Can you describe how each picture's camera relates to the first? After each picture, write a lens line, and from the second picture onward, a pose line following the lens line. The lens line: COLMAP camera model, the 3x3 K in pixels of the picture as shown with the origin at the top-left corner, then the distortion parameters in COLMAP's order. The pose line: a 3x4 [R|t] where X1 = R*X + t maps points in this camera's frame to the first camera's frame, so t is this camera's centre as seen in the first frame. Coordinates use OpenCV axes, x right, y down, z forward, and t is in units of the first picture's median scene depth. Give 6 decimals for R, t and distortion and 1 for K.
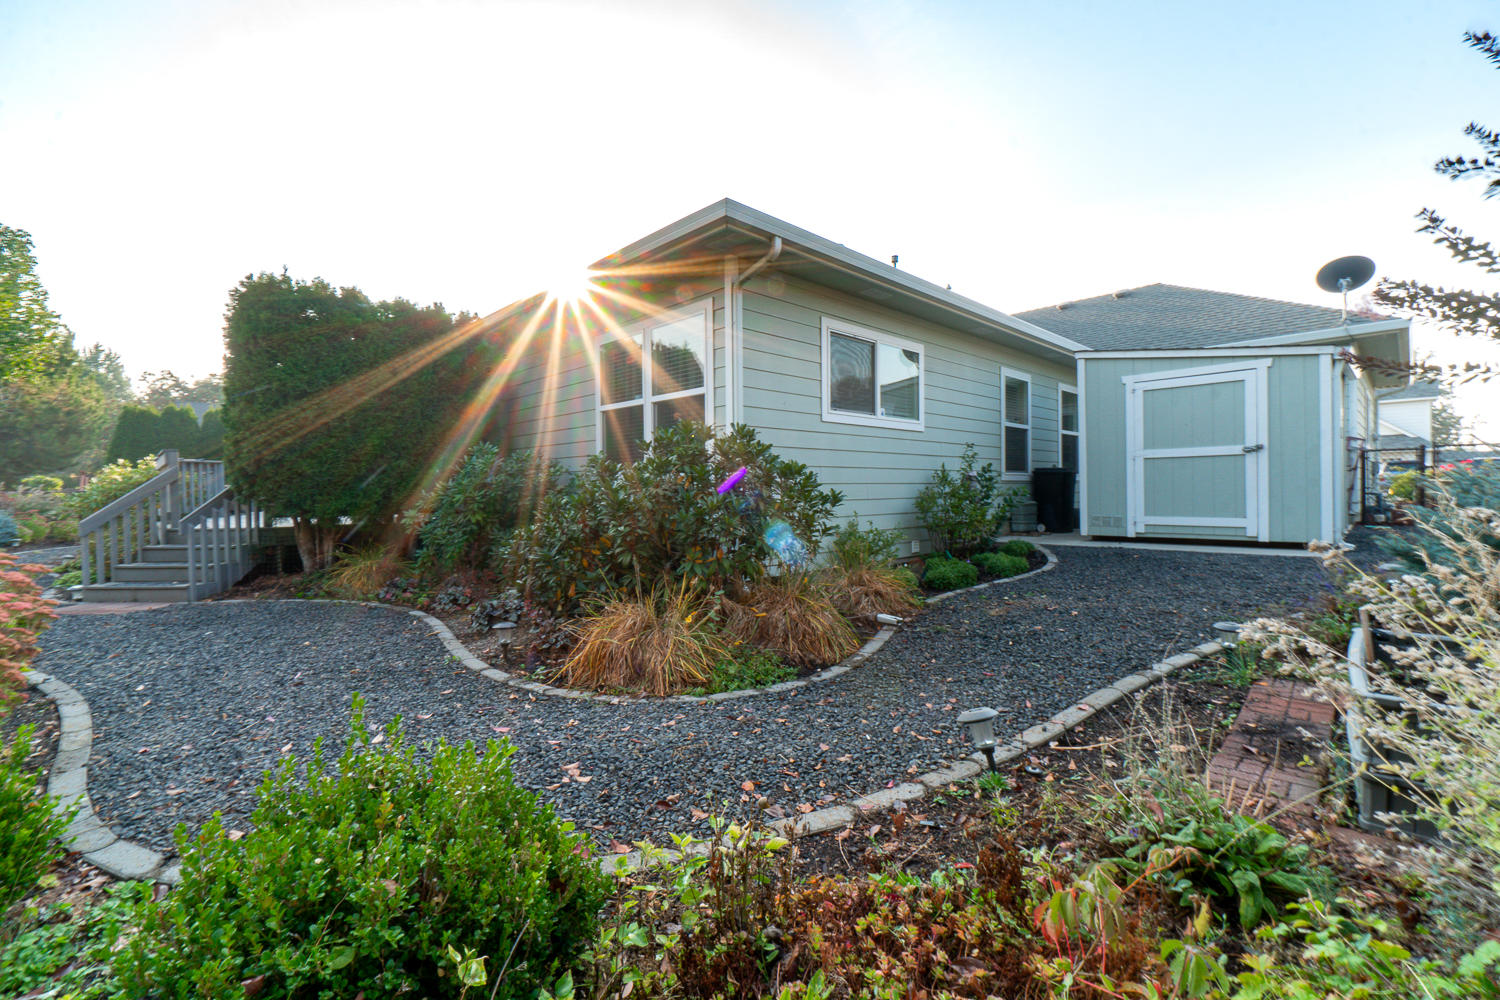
lens RADIAL K [[638.6, 0, 744.2], [0, 638.6, 488.4], [0, 0, 1]] dist [-0.000229, 0.000568]
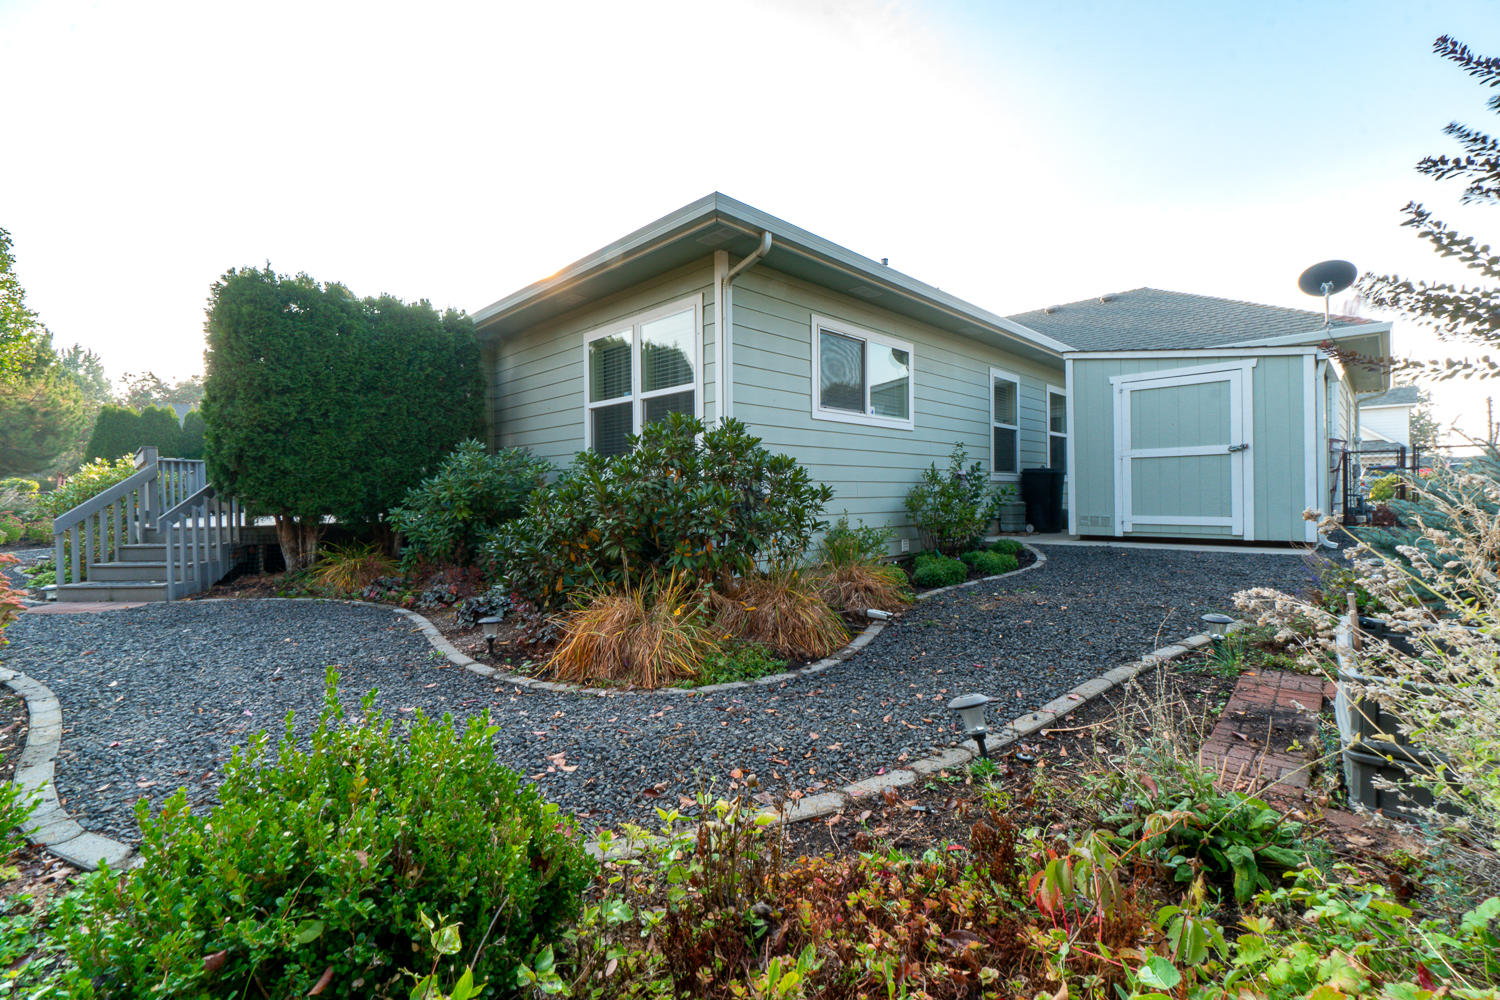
lens RADIAL K [[637.2, 0, 745.0], [0, 637.2, 494.2], [0, 0, 1]] dist [0.000018, 0.000470]
pose [[0.999860, 0.001218, 0.016682, 0.001035], [-0.001146, 0.999990, -0.004303, 0.028122], [-0.016687, 0.004283, 0.999852, 0.011364]]
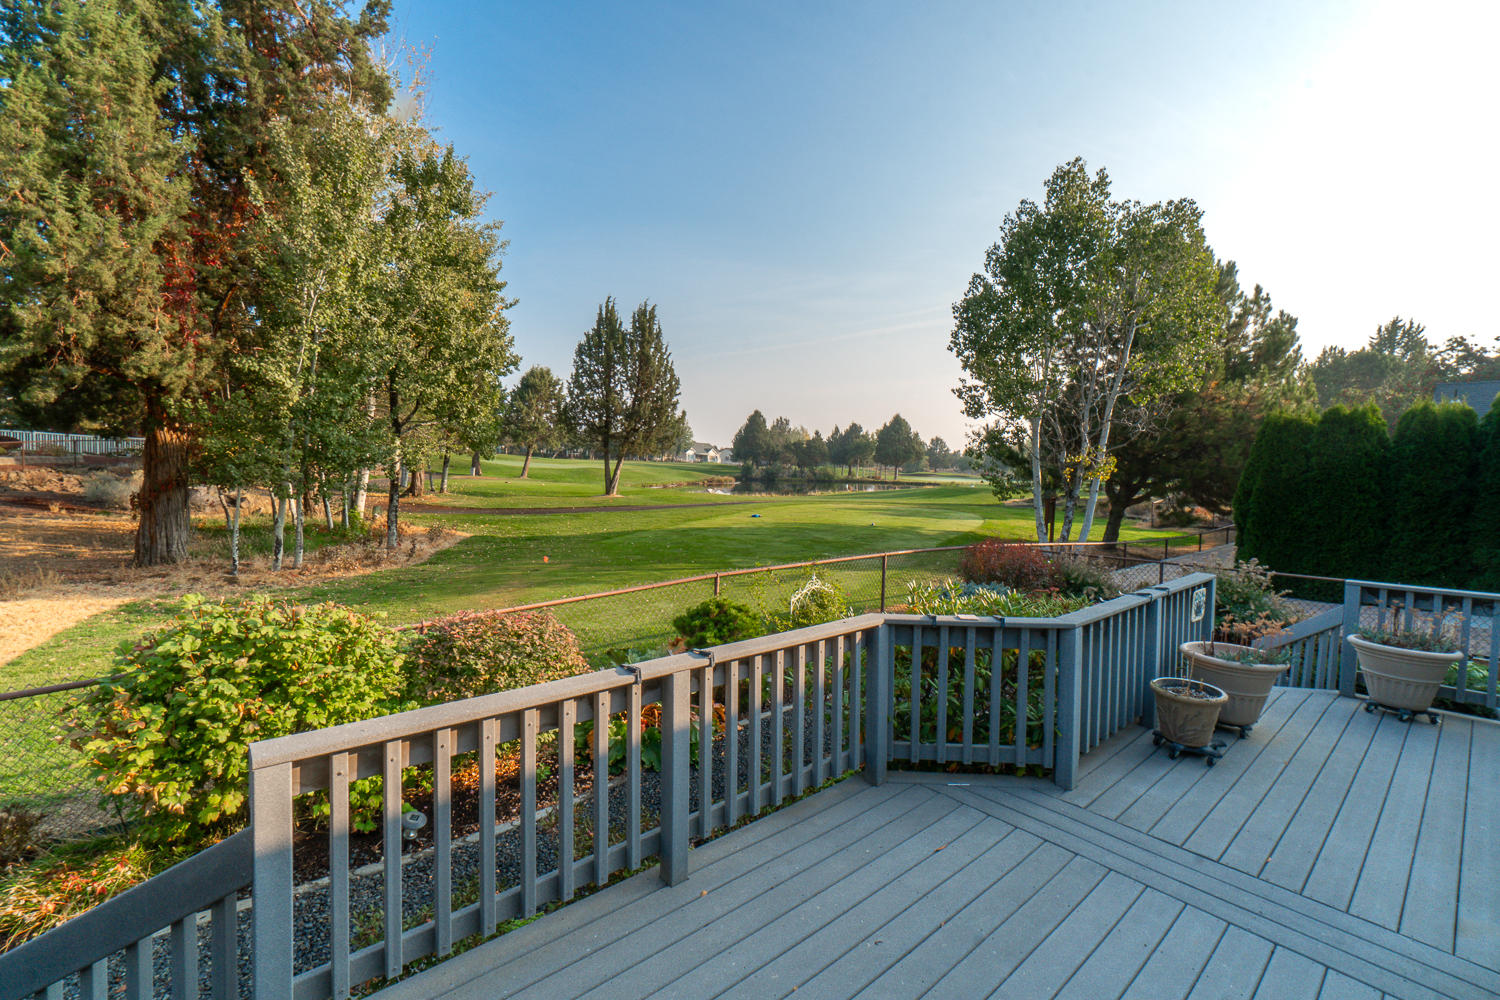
lens RADIAL K [[638.6, 0, 744.2], [0, 638.6, 488.4], [0, 0, 1]] dist [-0.000229, 0.000568]
pose [[-0.058819, 0.046621, -0.997179, -0.769376], [-0.020200, 0.998649, 0.047881, -0.186627], [0.998064, 0.022959, -0.057798, 1.317240]]
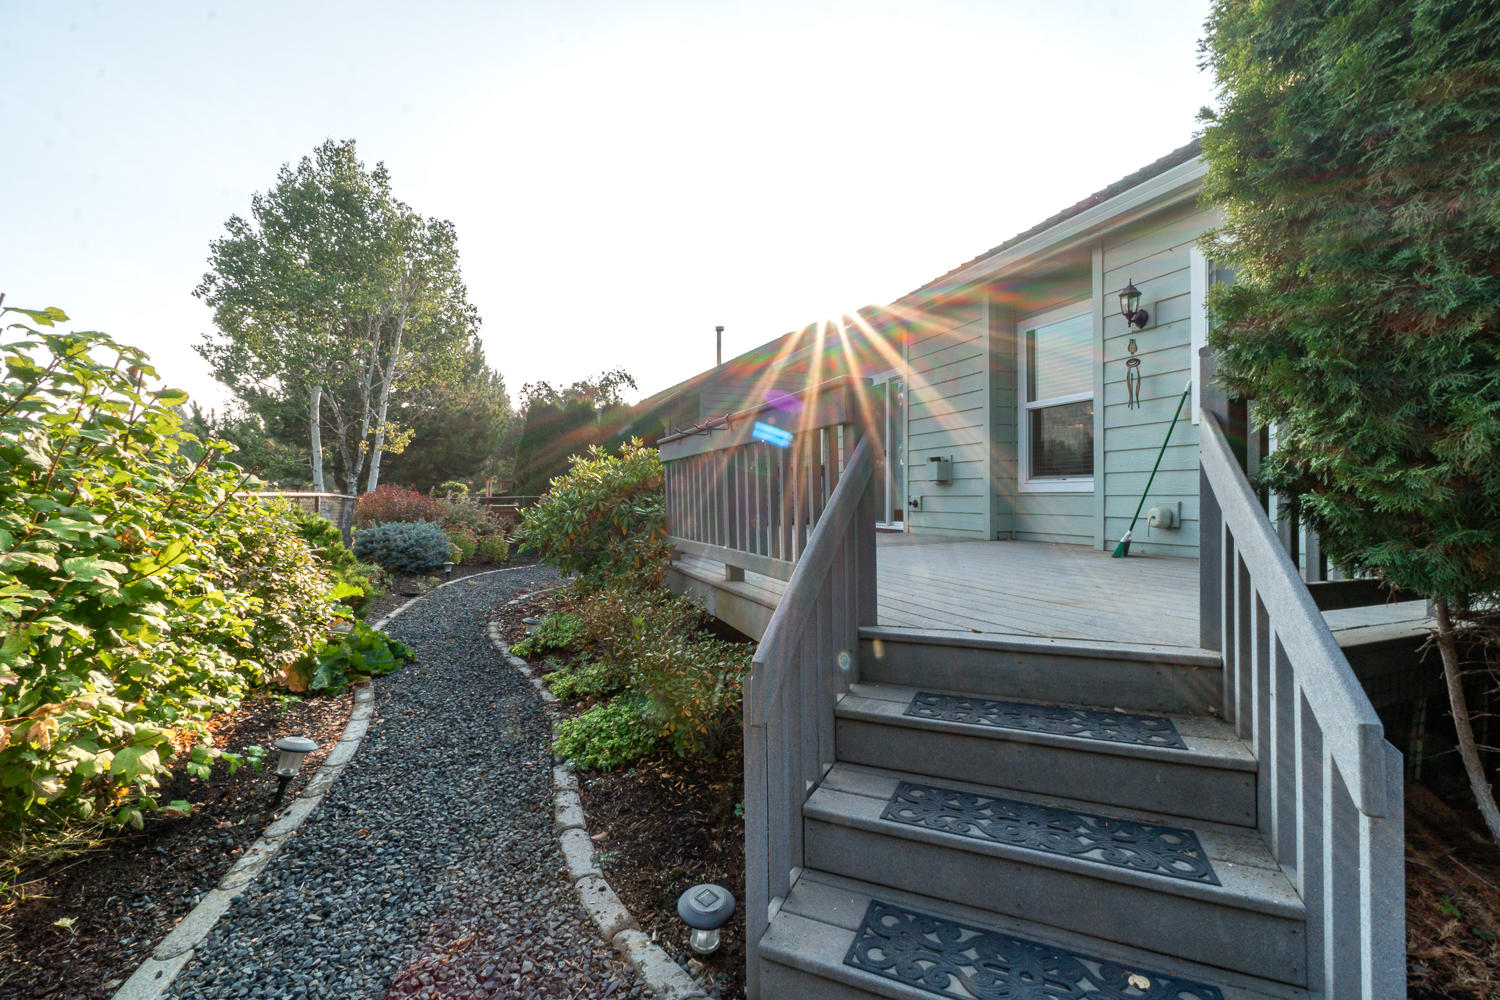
lens RADIAL K [[636.7, 0, 754.8], [0, 636.7, 504.4], [0, 0, 1]] dist [-0.021404, 0.000055]
pose [[0.929406, 0.014529, -0.368773, -0.930426], [-0.010040, 0.999850, 0.014087, -0.005125], [0.368923, -0.009390, 0.929413, 0.771109]]
